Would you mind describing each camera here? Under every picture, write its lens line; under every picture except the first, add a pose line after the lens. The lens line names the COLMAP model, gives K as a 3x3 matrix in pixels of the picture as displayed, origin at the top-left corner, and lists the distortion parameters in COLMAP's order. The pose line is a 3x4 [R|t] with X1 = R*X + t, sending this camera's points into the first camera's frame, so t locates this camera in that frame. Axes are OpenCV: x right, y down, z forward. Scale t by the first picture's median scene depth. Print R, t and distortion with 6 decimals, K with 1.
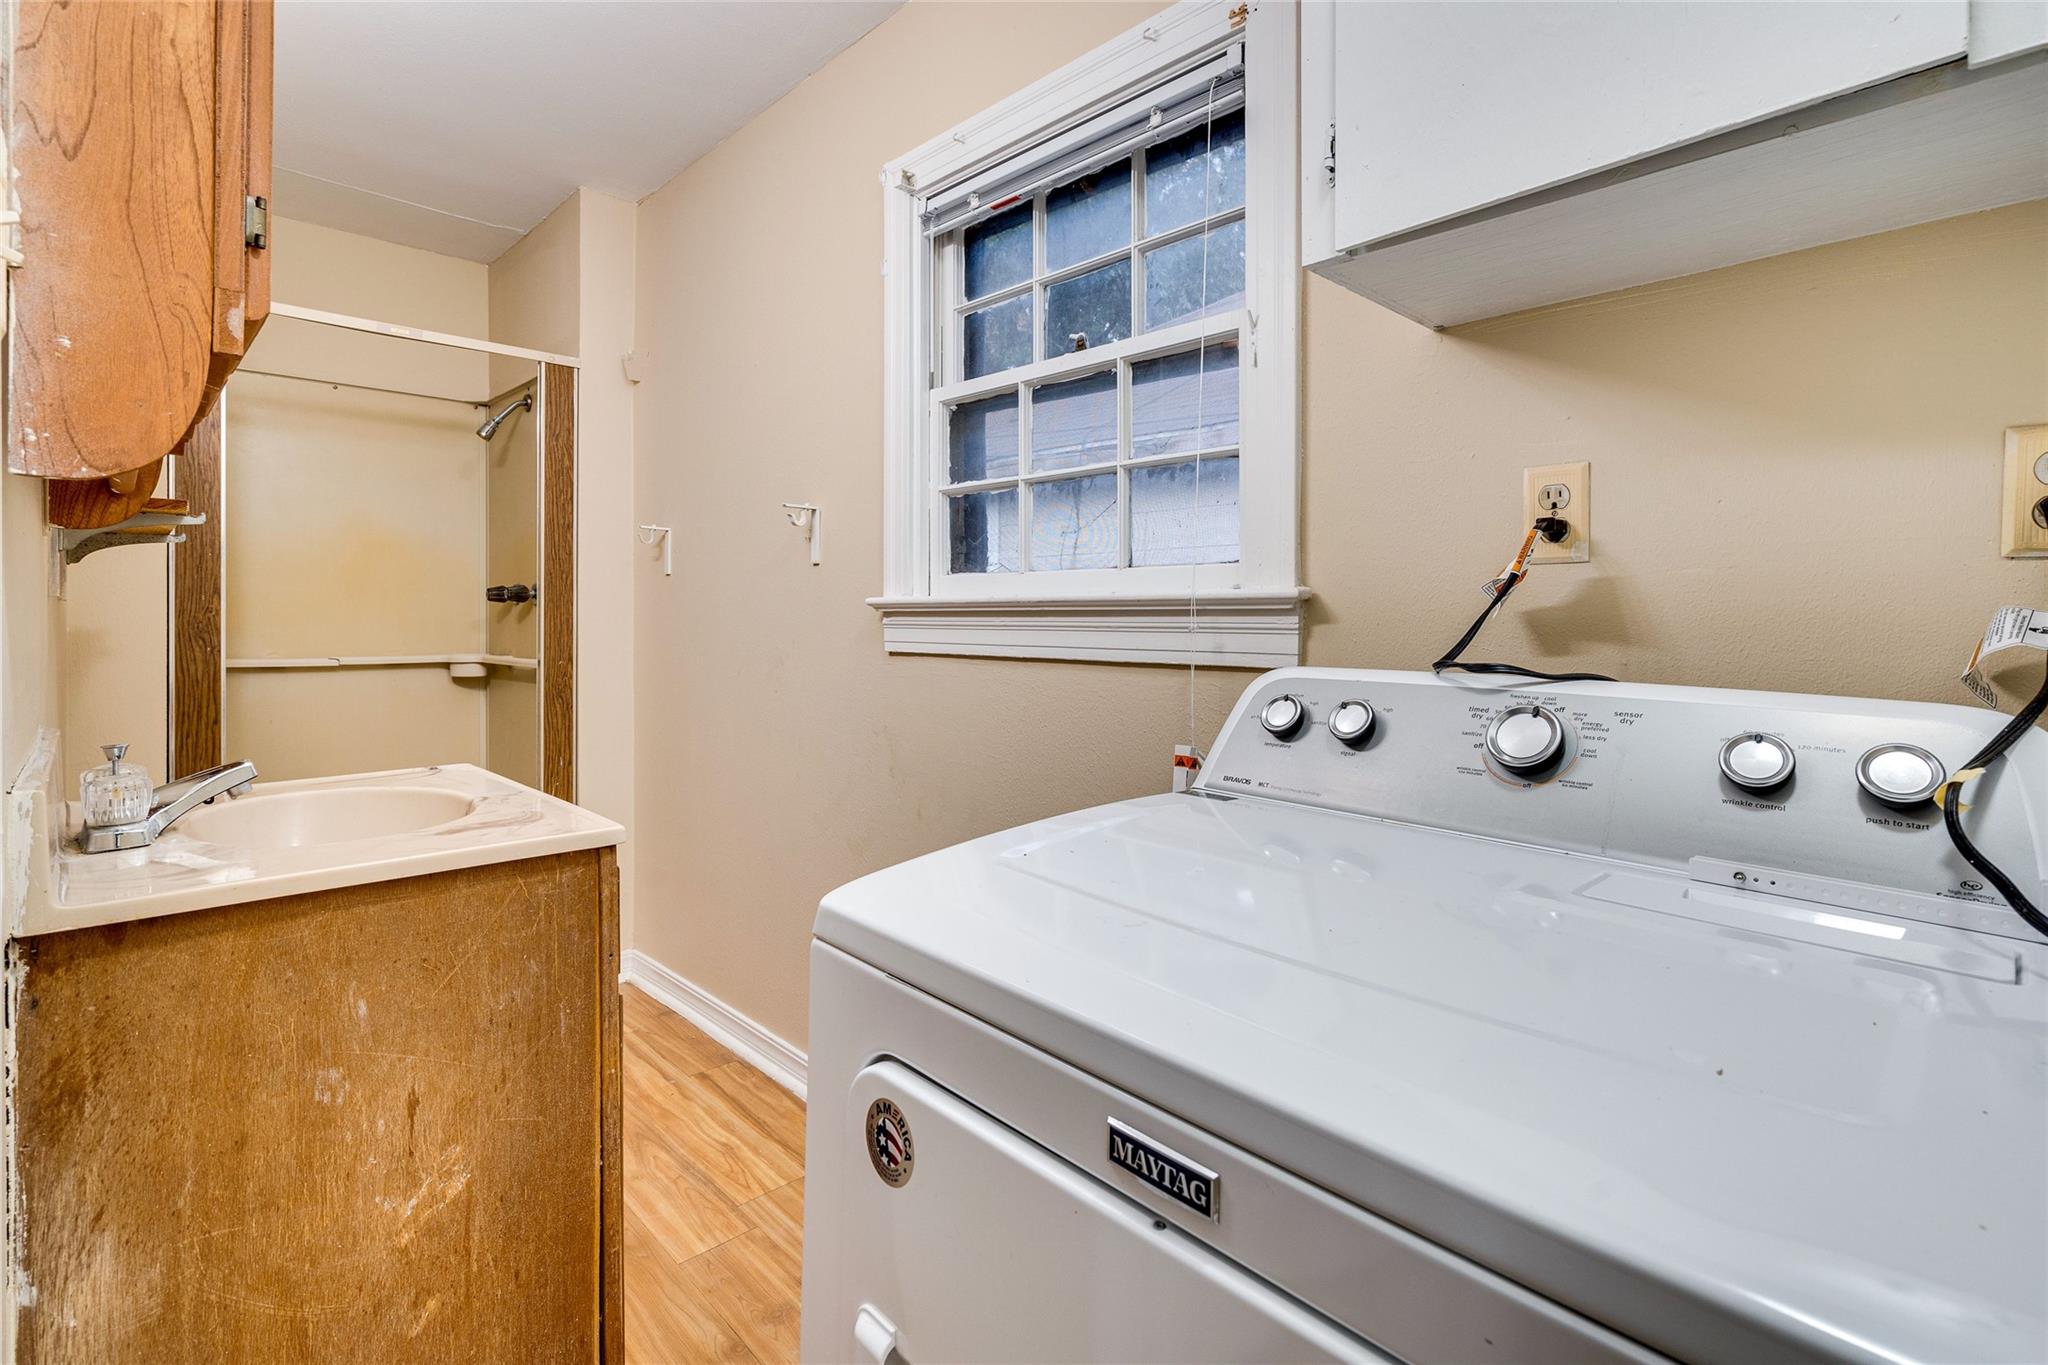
lens RADIAL K [[954.3, 0, 1025.7], [0, 954.3, 618.5], [0, 0, 1]] dist [-0.002082, 0.001222]
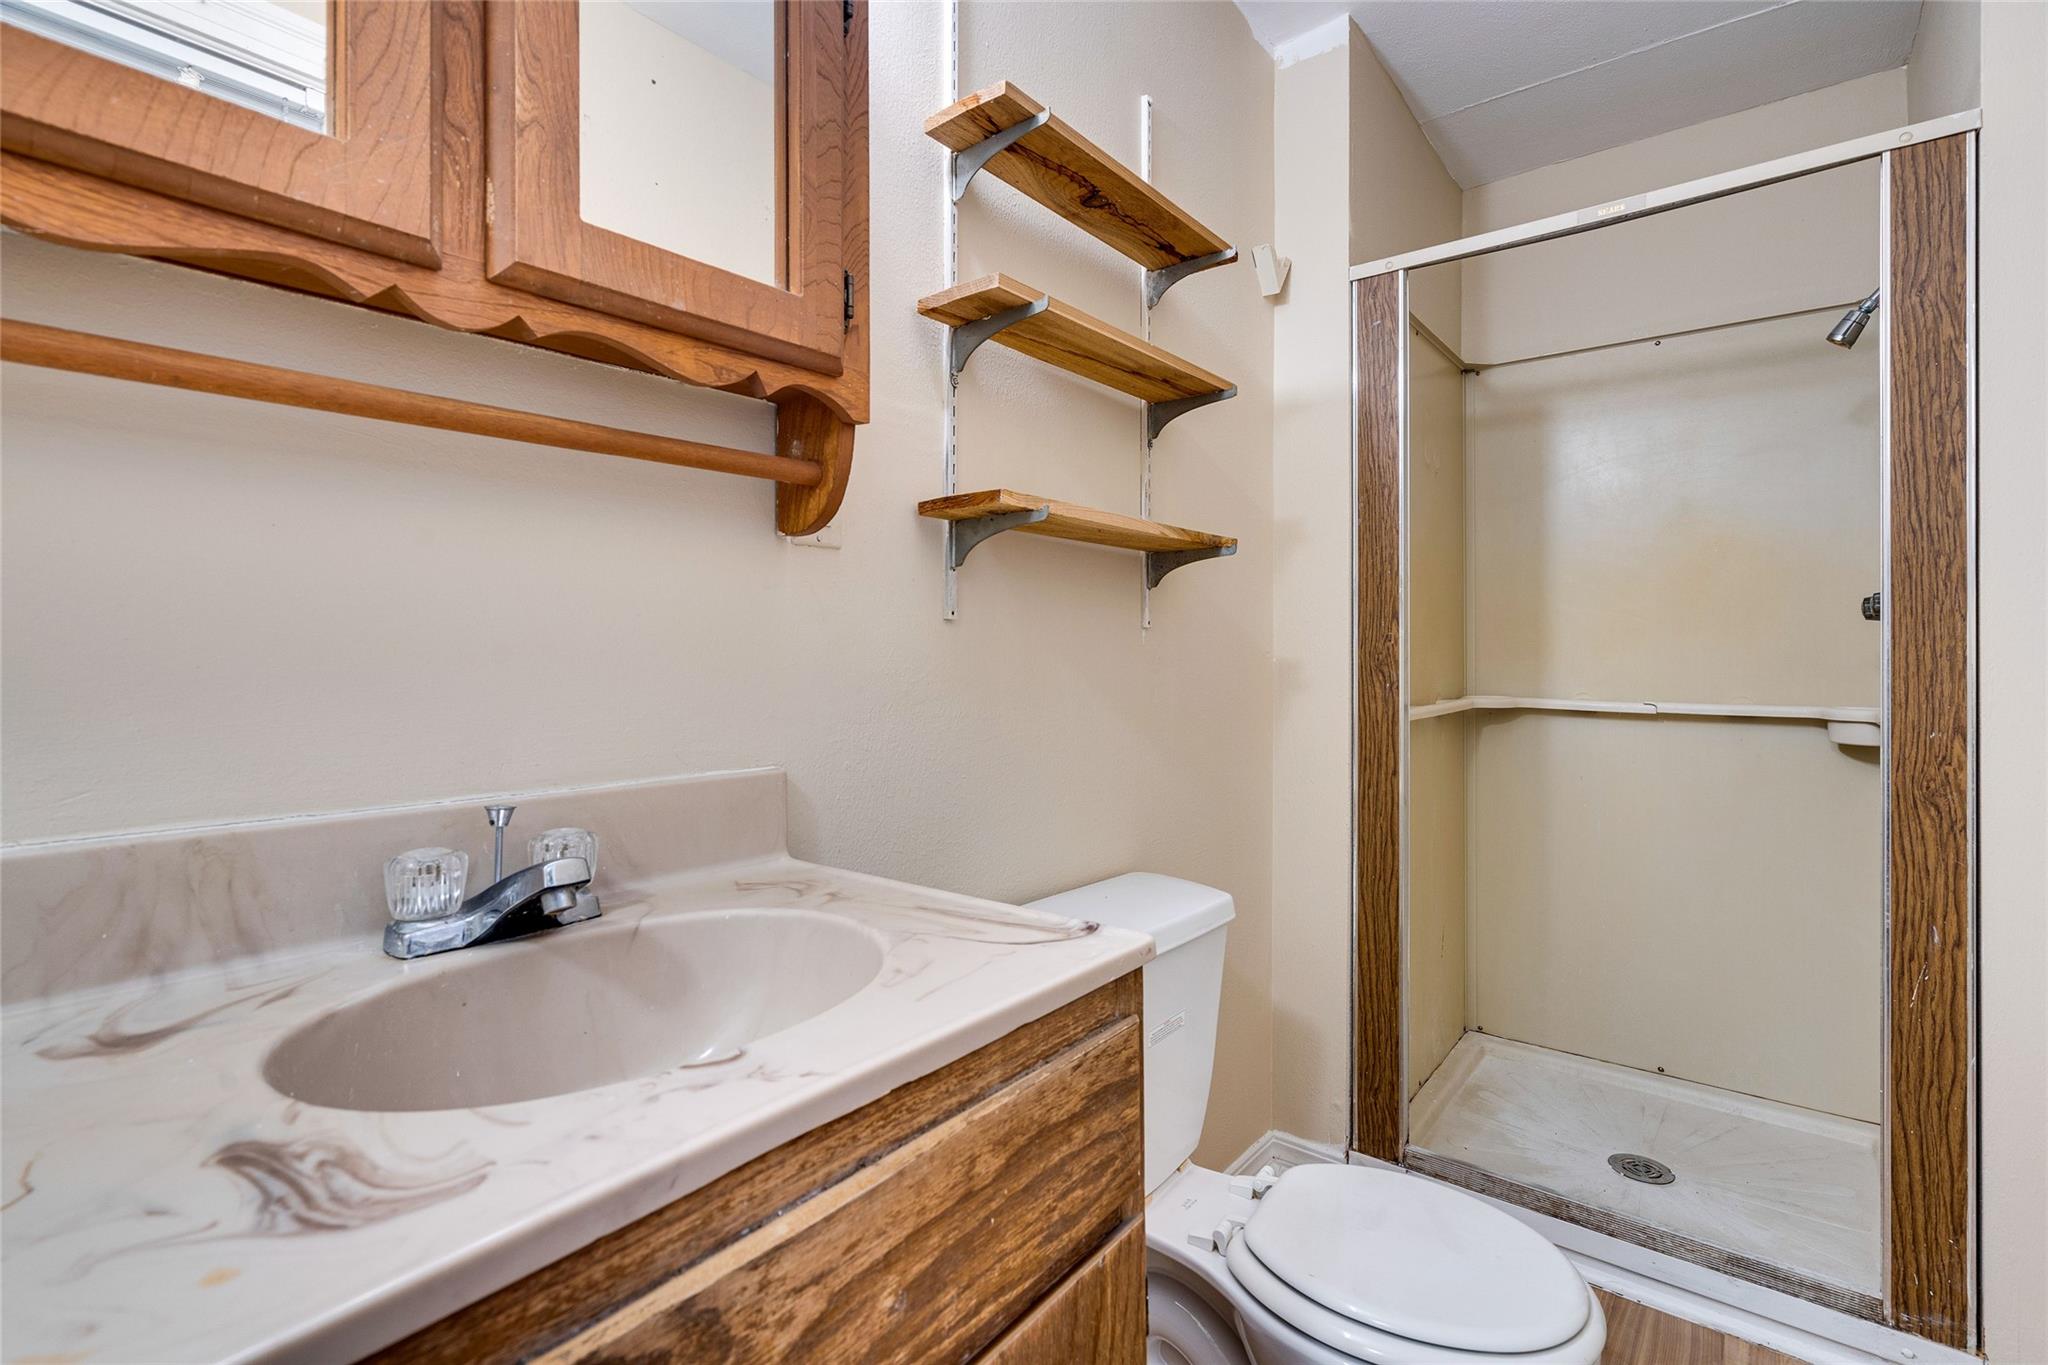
lens RADIAL K [[935.6, 0, 1030.1], [0, 935.6, 660.1], [0, 0, 1]] dist [-0.010240, 0.000785]
pose [[0.127464, 0.004791, -0.991832, -0.055641], [-0.001739, 0.999988, 0.004607, 0.004546], [0.991842, 0.001138, 0.127471, 0.397084]]
